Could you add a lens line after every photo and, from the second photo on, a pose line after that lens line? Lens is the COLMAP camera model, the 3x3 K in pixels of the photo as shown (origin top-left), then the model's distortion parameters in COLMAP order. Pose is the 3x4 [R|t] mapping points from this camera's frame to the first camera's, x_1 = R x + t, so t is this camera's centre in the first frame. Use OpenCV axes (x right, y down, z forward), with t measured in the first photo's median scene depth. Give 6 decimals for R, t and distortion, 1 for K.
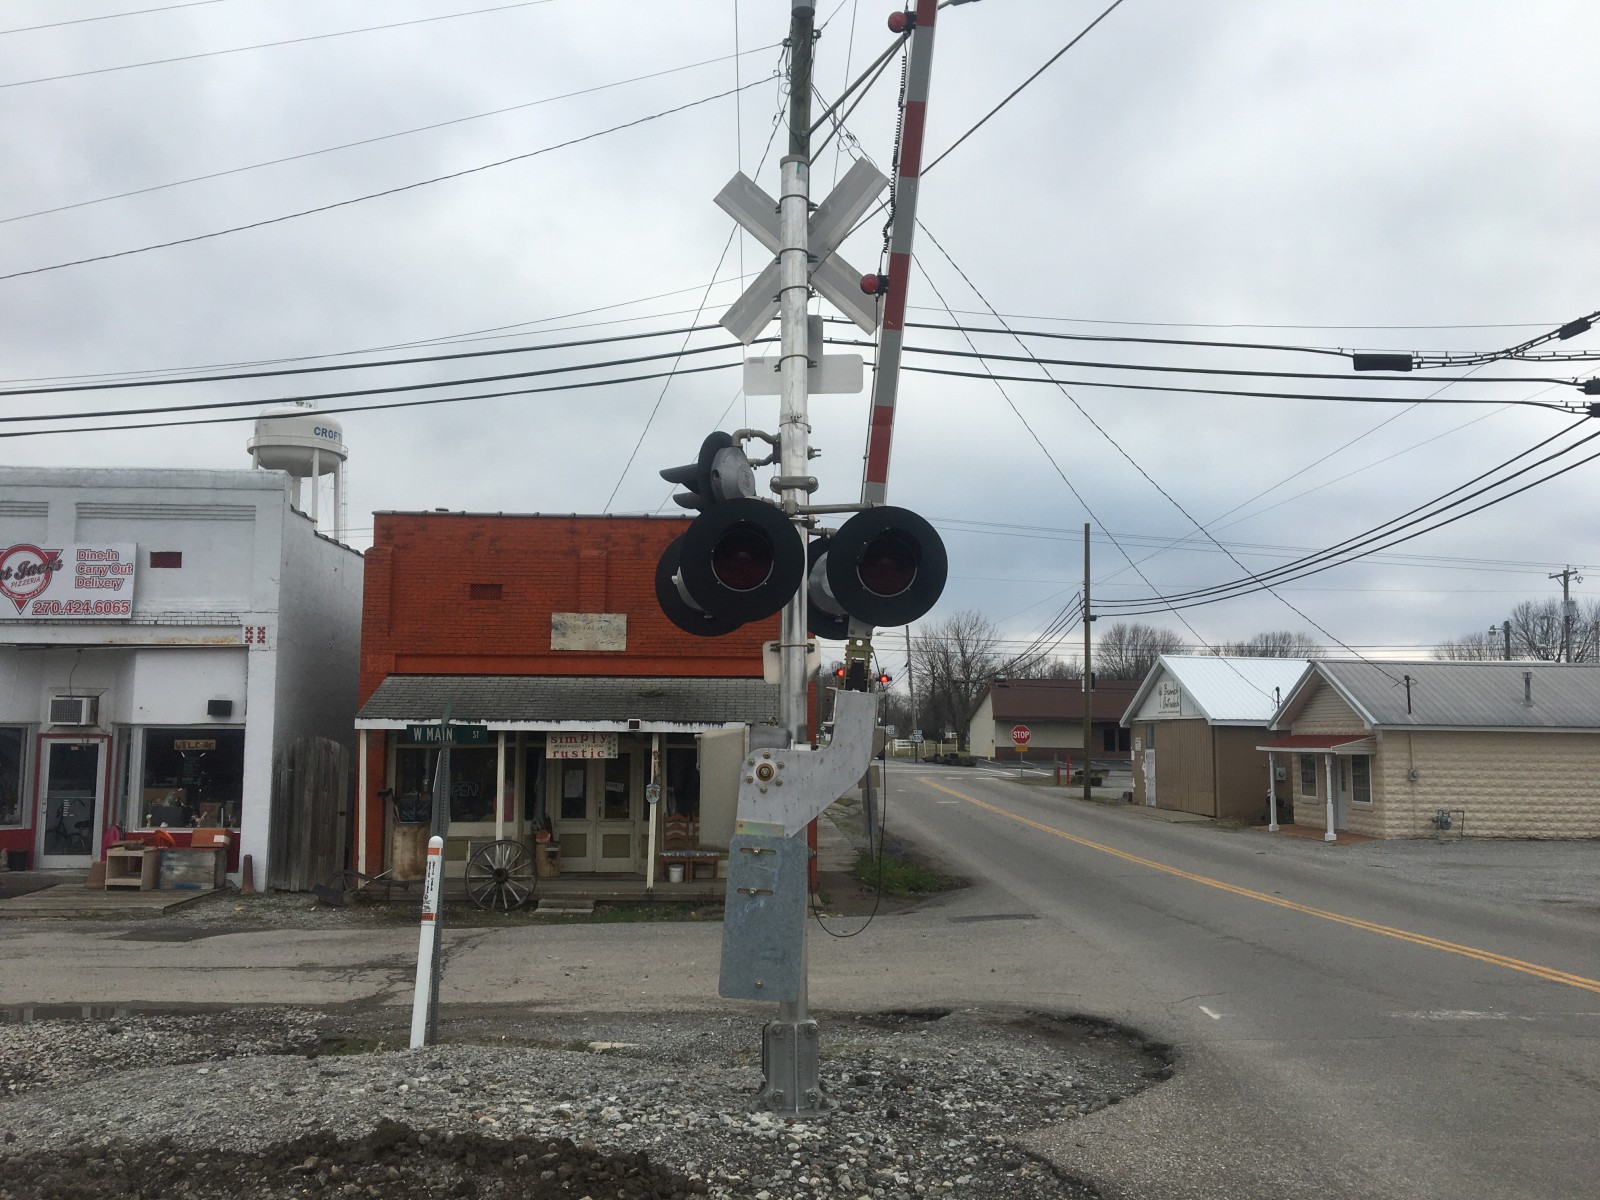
lens RADIAL K [[1378.6, 0, 792.0], [0, 1378.6, 604.8], [0, 0, 1]] dist [0.095251, -0.131610]
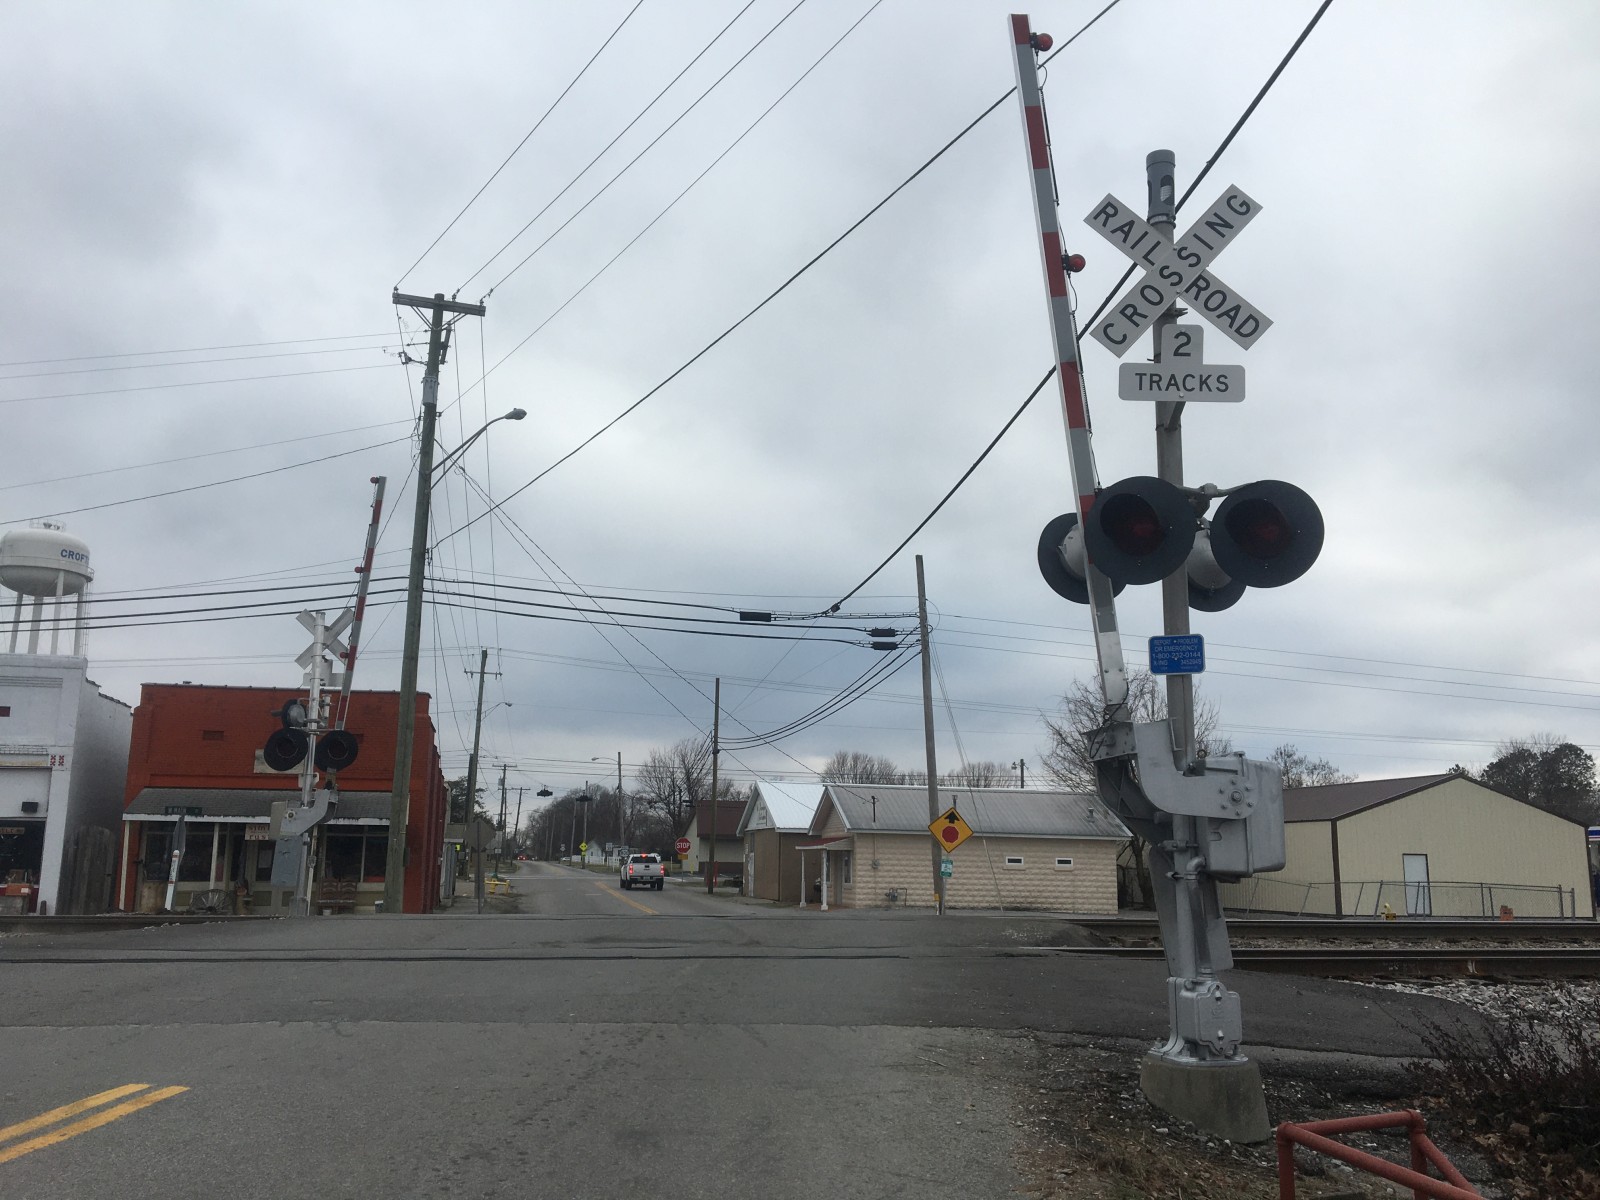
lens RADIAL K [[1378.6, 0, 792.0], [0, 1378.6, 604.8], [0, 0, 1]] dist [0.095251, -0.131610]
pose [[0.986420, 0.035157, 0.160434, 0.174854], [-0.020769, 0.995680, -0.090494, -0.027714], [-0.162923, 0.085933, 0.982890, -0.709390]]
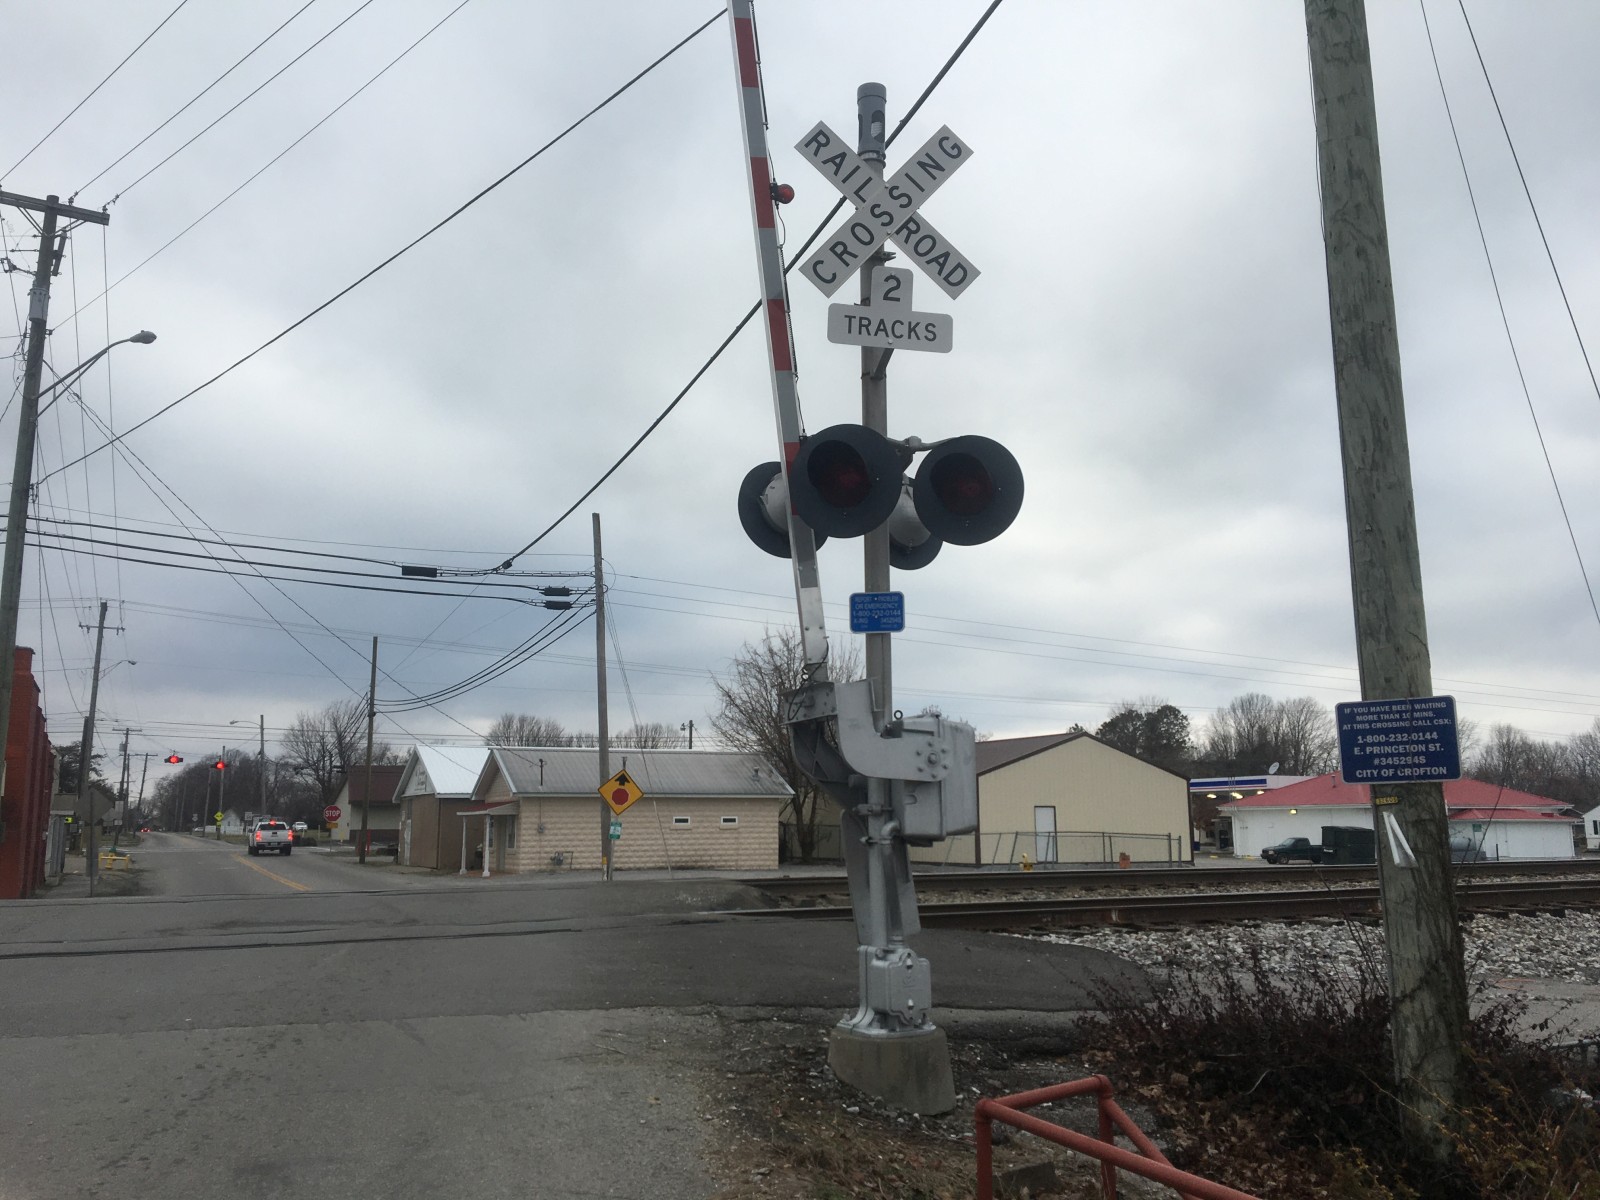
lens RADIAL K [[1360.4, 0, 800.0], [0, 1360.4, 600.0], [0, 0, 1]] dist [0.110778, -0.190352]
pose [[0.916774, 0.051407, 0.396085, 0.179760], [-0.024303, 0.997025, -0.073150, -0.027066], [-0.398667, 0.057436, 0.915295, -0.665501]]
